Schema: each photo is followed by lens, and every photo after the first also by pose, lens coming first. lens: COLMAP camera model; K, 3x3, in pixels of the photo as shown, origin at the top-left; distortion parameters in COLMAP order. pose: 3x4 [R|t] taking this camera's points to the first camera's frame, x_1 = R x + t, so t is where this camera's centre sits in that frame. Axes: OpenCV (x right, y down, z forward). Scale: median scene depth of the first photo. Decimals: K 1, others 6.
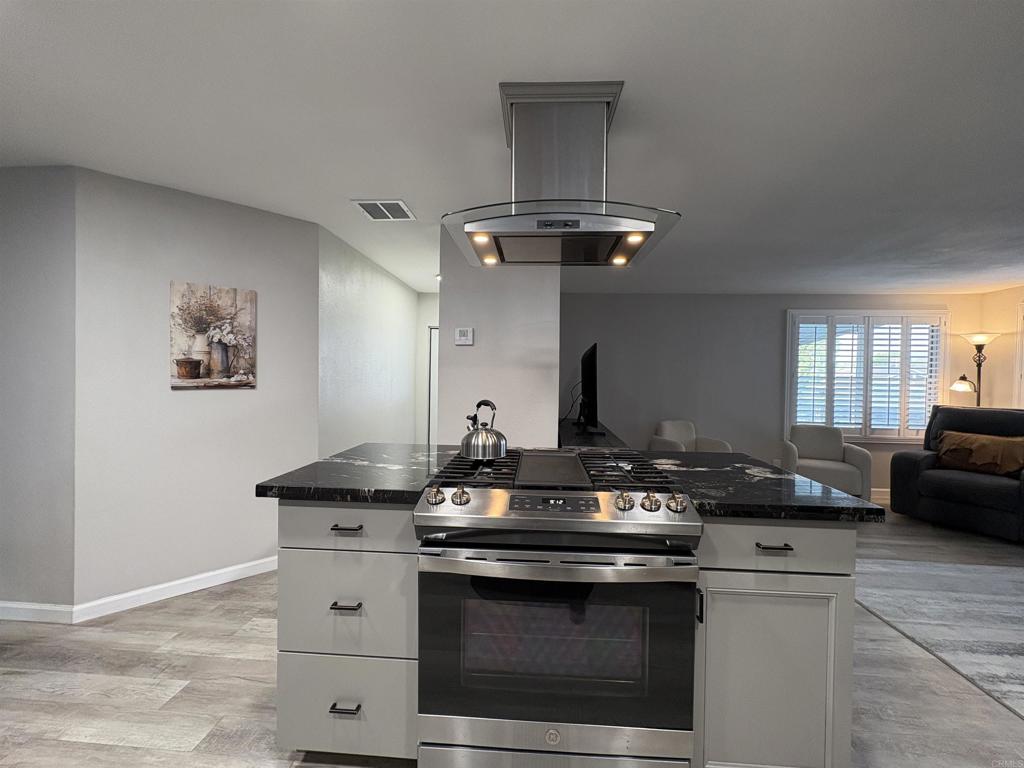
lens RADIAL K [[407.2, 0, 513.6], [0, 407.2, 384.5], [0, 0, 1]] dist [0.000970, -0.000155]
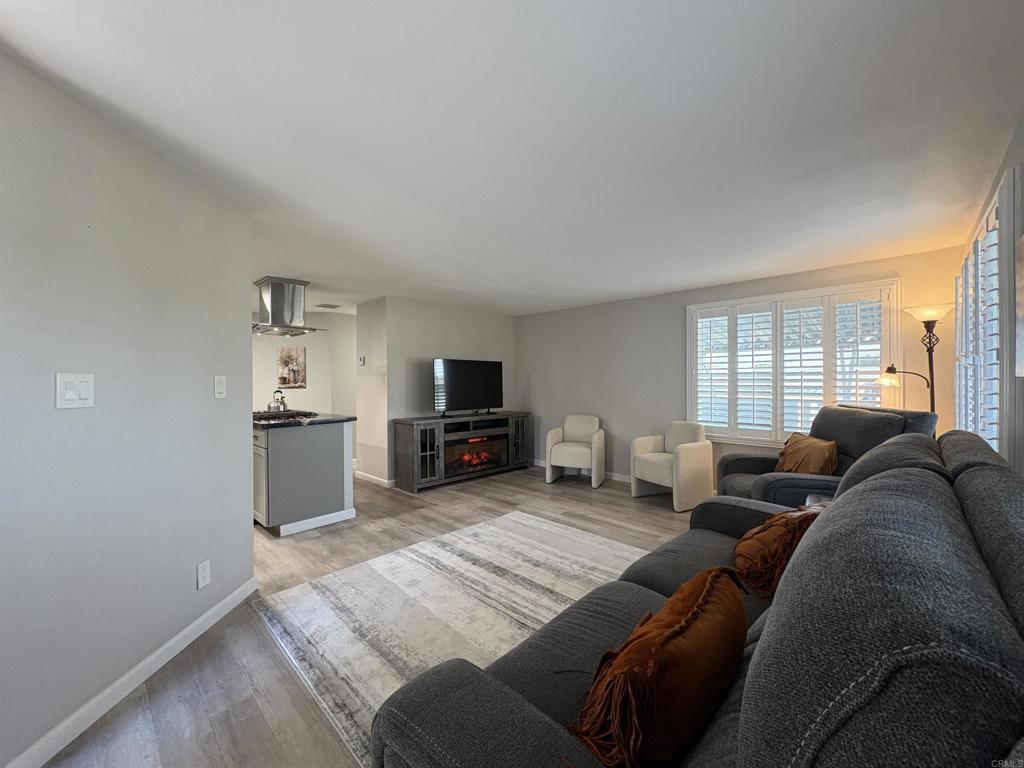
lens RADIAL K [[407.2, 0, 511.6], [0, 407.2, 382.3], [0, 0, 1]] dist [0.000970, -0.000155]
pose [[0.765294, -0.019724, -0.643378, 1.050714], [0.006564, 0.999718, -0.022840, 0.021438], [0.643647, 0.013256, 0.765207, -0.022277]]
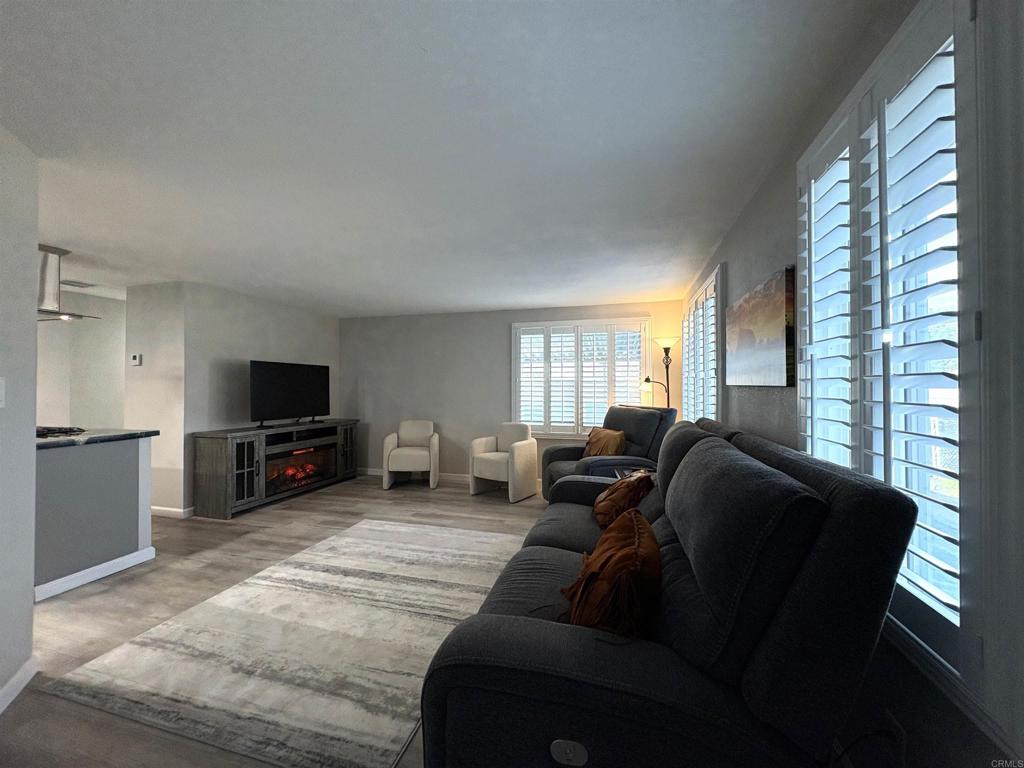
lens RADIAL K [[407.2, 0, 512.2], [0, 407.2, 383.3], [0, 0, 1]] dist [0.000970, -0.000155]
pose [[0.980142, -0.020168, -0.197271, 0.963833], [0.014377, 0.999424, -0.030743, 0.022704], [0.197777, 0.027297, 0.979867, -0.130835]]
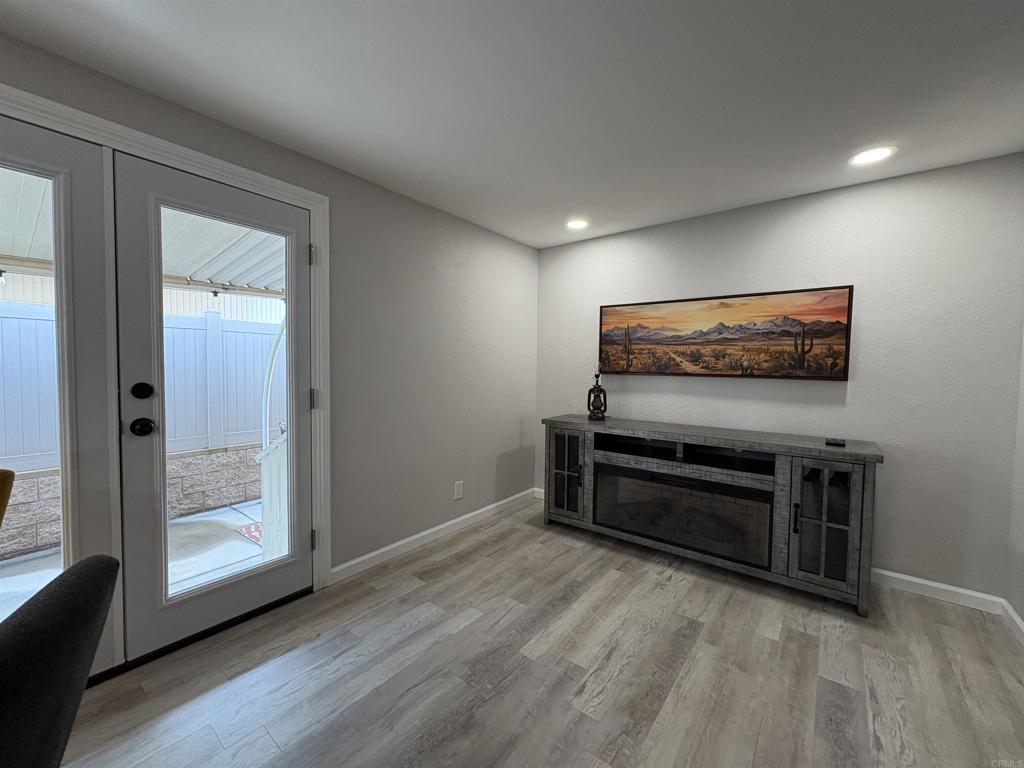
lens RADIAL K [[407.2, 0, 513.1], [0, 407.2, 382.1], [0, 0, 1]] dist [0.000970, -0.000155]
pose [[-0.555685, 0.026365, -0.830975, 0.805916], [-0.020486, 0.998759, 0.045388, -0.001039], [0.831140, 0.042245, -0.554456, 0.977386]]
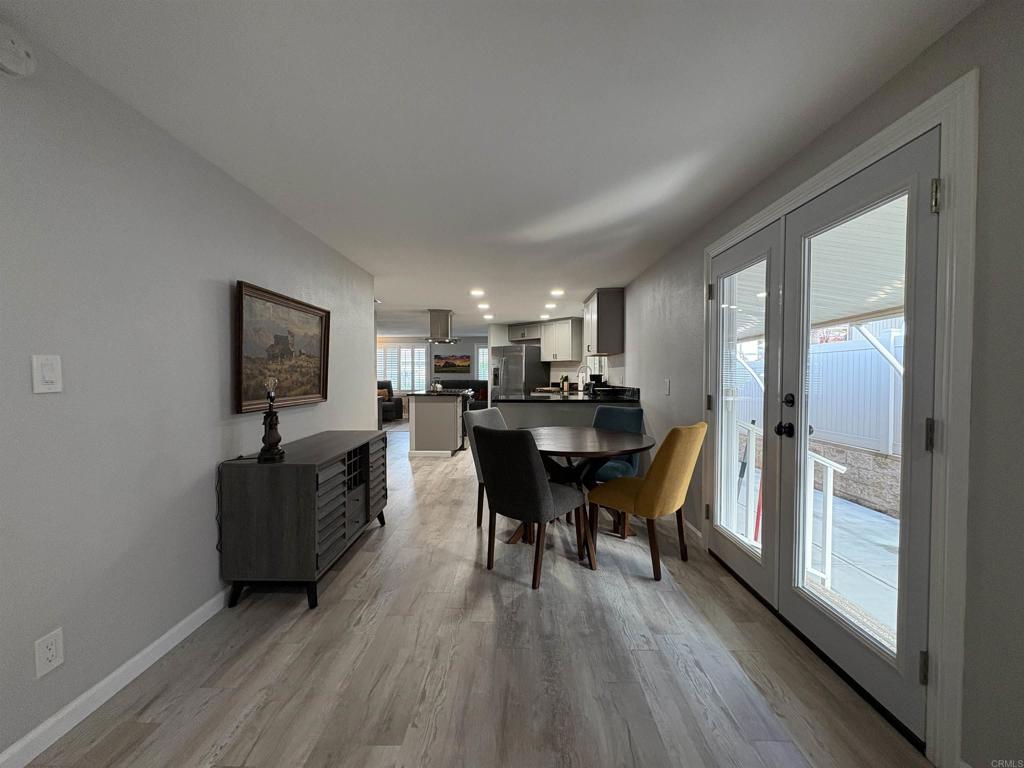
lens RADIAL K [[407.2, 0, 512.4], [0, 407.2, 382.1], [0, 0, 1]] dist [0.000970, -0.000155]
pose [[-0.067485, -0.016471, 0.997584, 0.249079], [0.008119, 0.999822, 0.017058, 0.000127], [-0.997687, 0.009251, -0.067339, 0.827054]]
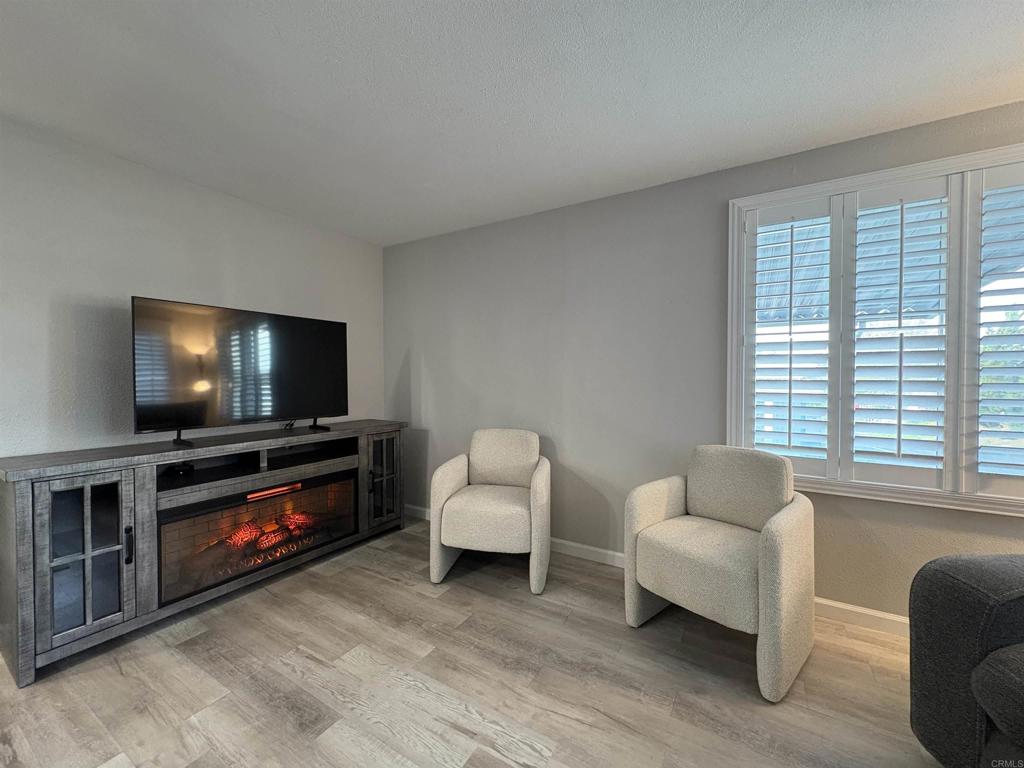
lens RADIAL K [[407.2, 0, 511.8], [0, 407.2, 383.8], [0, 0, 1]] dist [0.000970, -0.000155]
pose [[0.890169, -0.007624, -0.455567, 0.710792], [0.006057, 0.999970, -0.004900, 0.027058], [0.455590, 0.001603, 0.890188, 0.509139]]
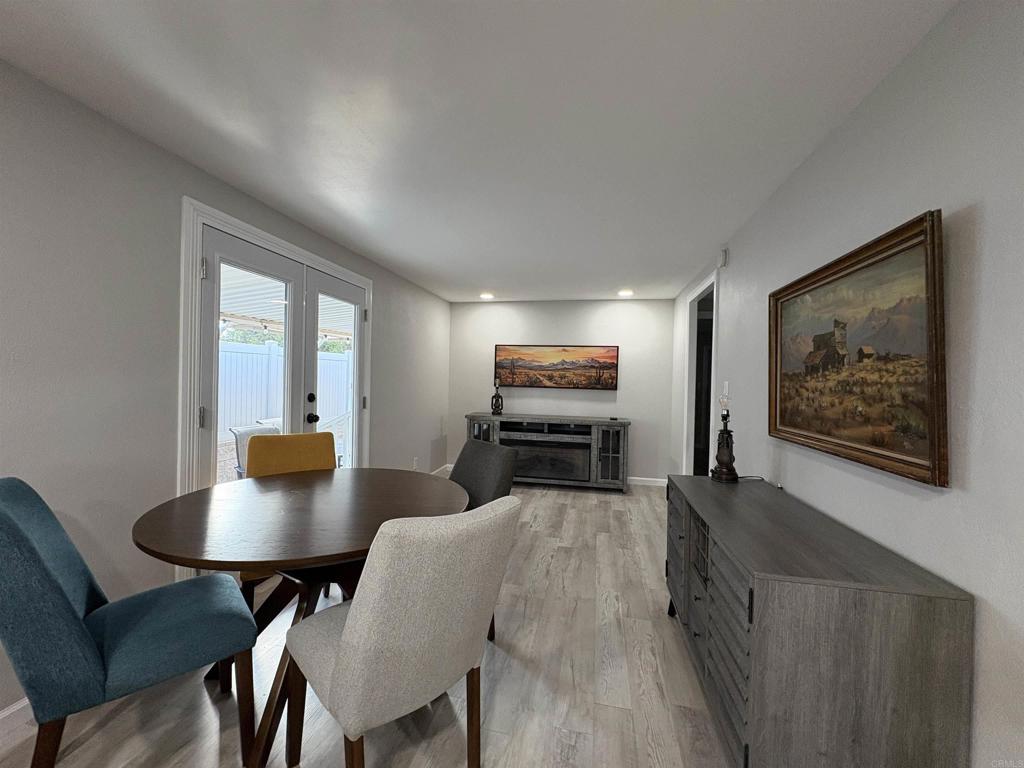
lens RADIAL K [[407.2, 0, 513.3], [0, 407.2, 382.9], [0, 0, 1]] dist [0.000970, -0.000155]
pose [[-0.123967, 0.006907, -0.992262, 1.302076], [-0.033150, 0.999389, 0.011099, -0.011455], [0.991733, 0.034269, -0.123662, 0.894549]]
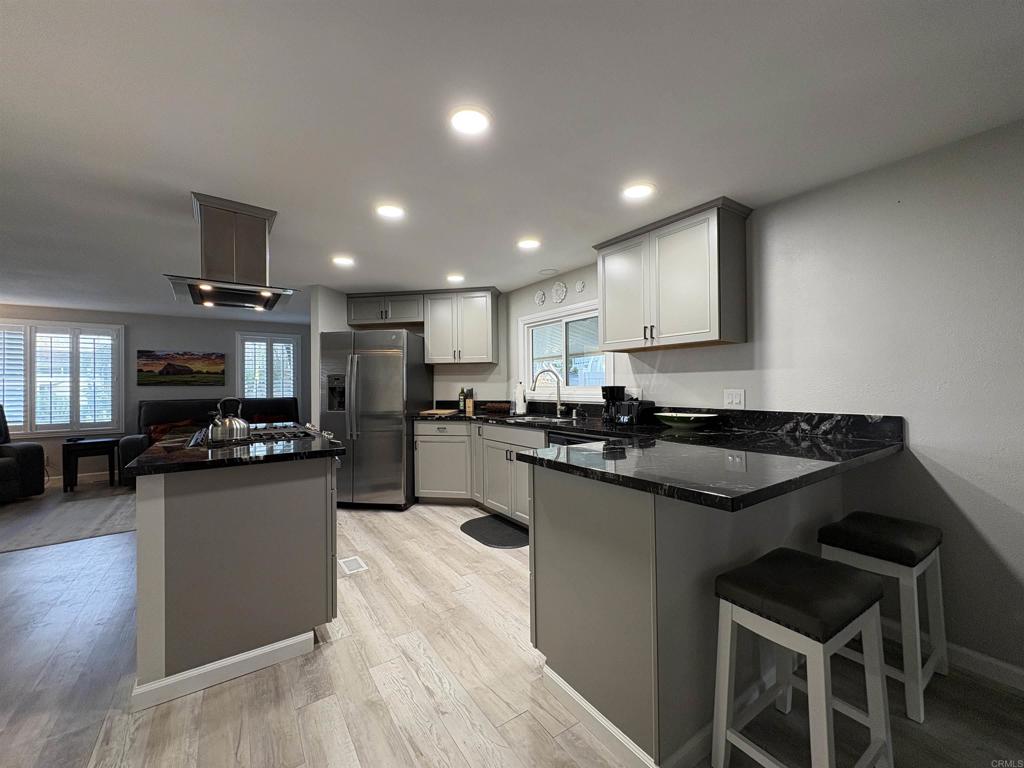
lens RADIAL K [[407.2, 0, 513.0], [0, 407.2, 380.5], [0, 0, 1]] dist [0.000970, -0.000155]
pose [[-0.632890, 0.015207, 0.774093, 1.173393], [0.017175, 0.999837, -0.005599, -0.008784], [-0.774052, 0.009751, -0.633048, 1.056020]]
